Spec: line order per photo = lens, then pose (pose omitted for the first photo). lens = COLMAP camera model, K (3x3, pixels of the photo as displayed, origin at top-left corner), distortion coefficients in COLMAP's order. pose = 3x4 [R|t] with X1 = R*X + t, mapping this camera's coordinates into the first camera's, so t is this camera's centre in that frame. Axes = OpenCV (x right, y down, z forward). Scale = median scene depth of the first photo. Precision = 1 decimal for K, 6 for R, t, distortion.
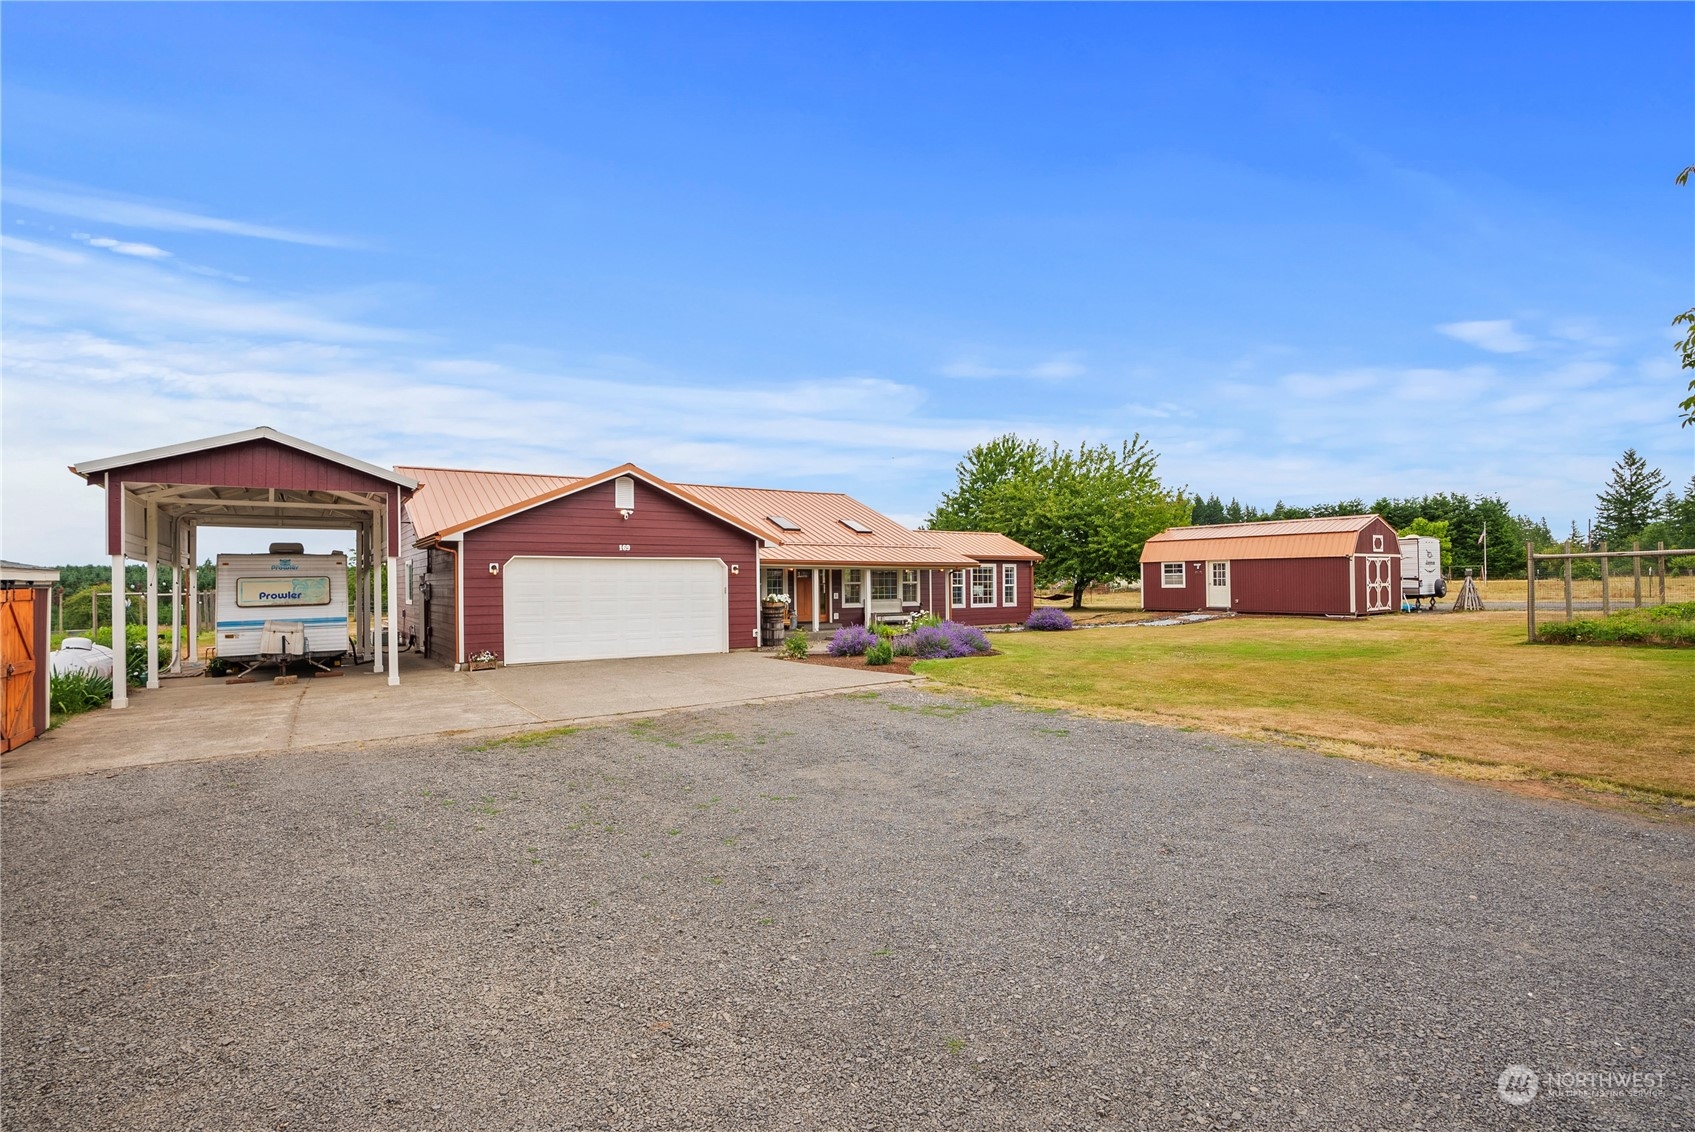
lens RADIAL K [[800.8, 0, 844.1], [0, 800.8, 571.6], [0, 0, 1]] dist [-0.064401, 0.027022]
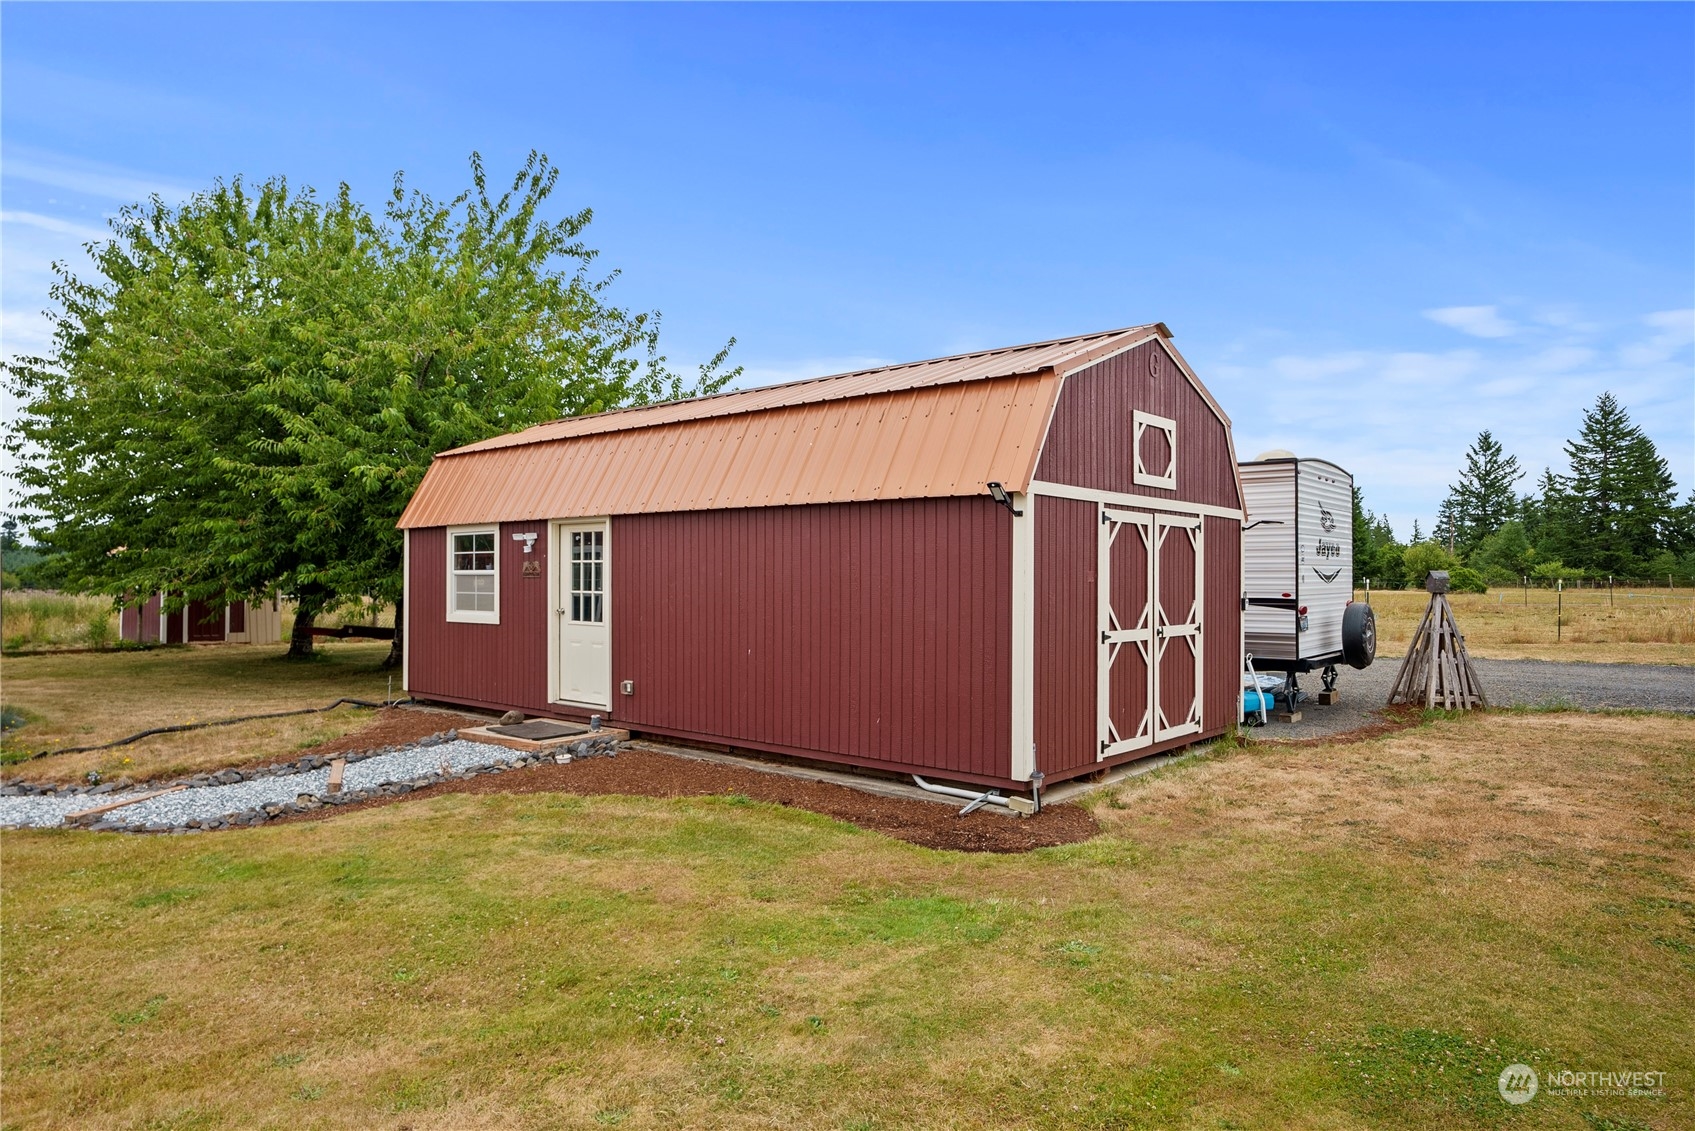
lens RADIAL K [[1028.7, 0, 844.0], [0, 1028.7, 582.1], [0, 0, 1]] dist [0.000561, 0.000347]
pose [[0.965703, 0.014696, 0.259234, 0.509905], [-0.018511, 0.999753, 0.012282, 0.000104], [-0.258990, -0.016660, 0.965736, 0.721414]]
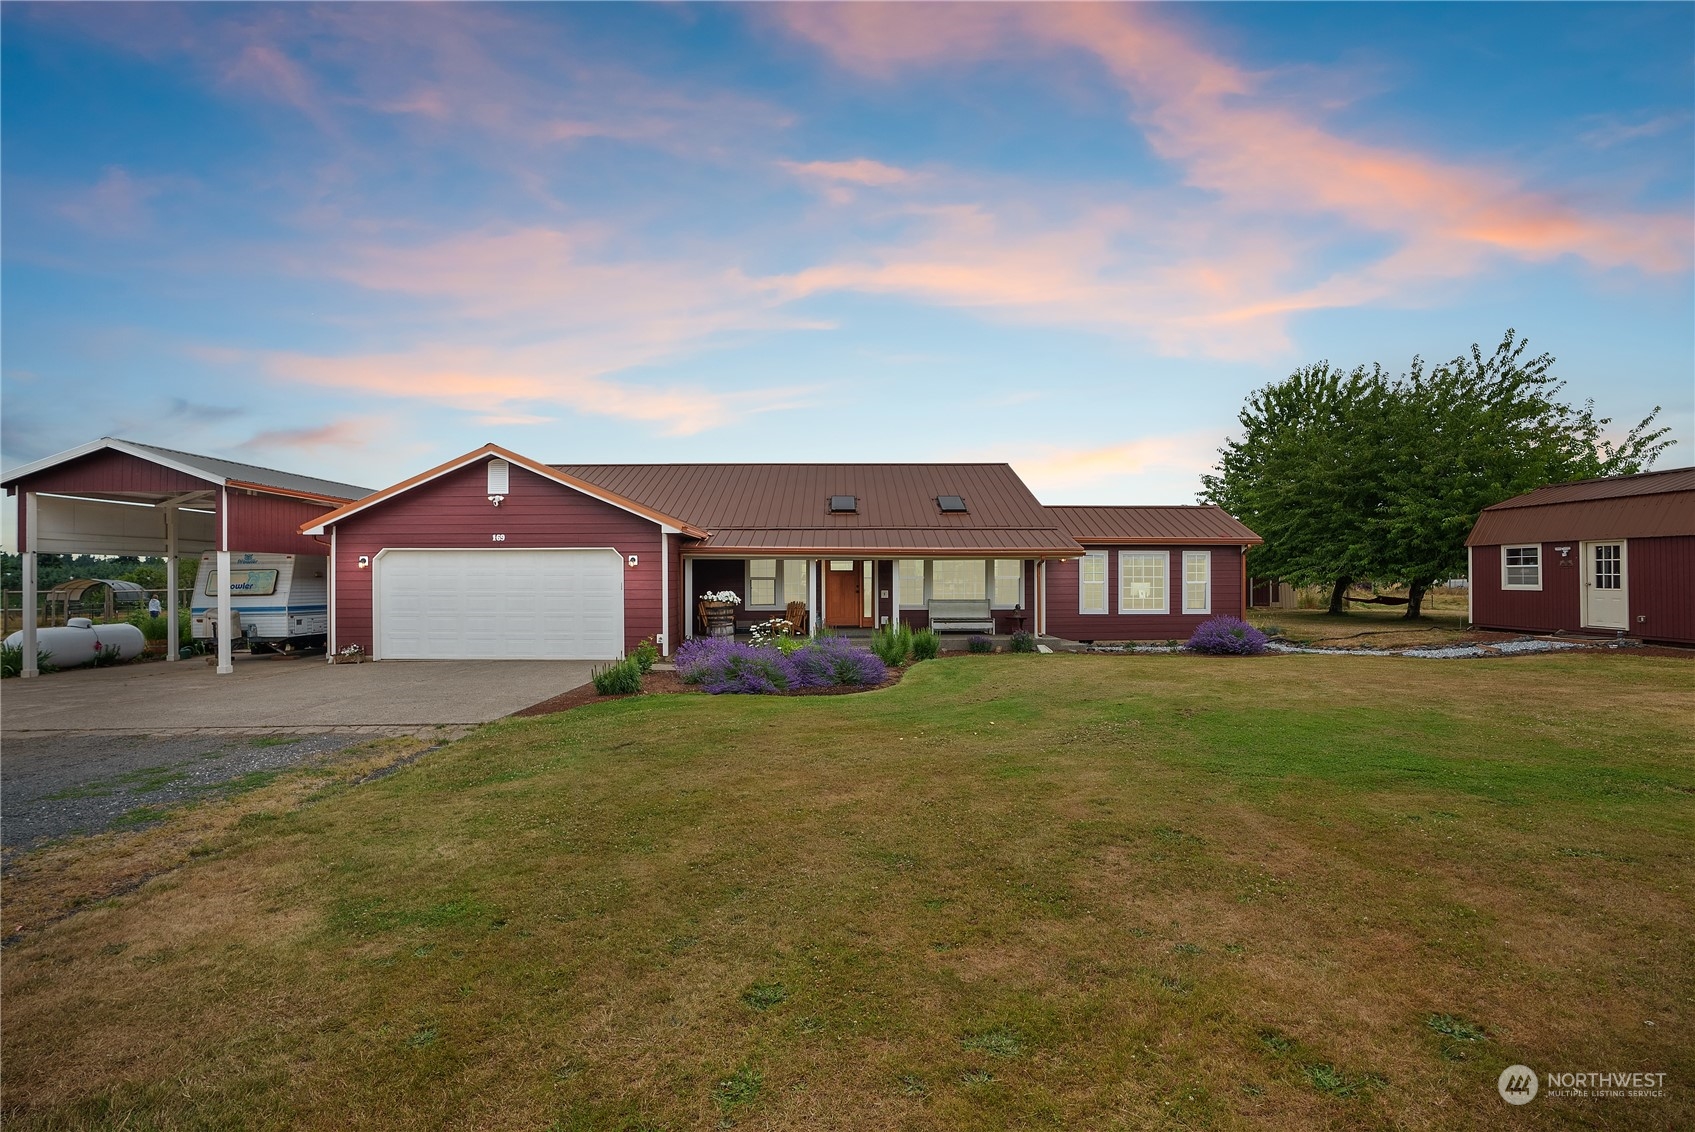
lens RADIAL K [[800.8, 0, 844.1], [0, 800.8, 571.6], [0, 0, 1]] dist [-0.064401, 0.027022]
pose [[0.830487, 0.004392, -0.557020, 0.367874], [0.002878, 0.999922, 0.012175, -0.000921], [0.557030, -0.011714, 0.830410, 0.314506]]
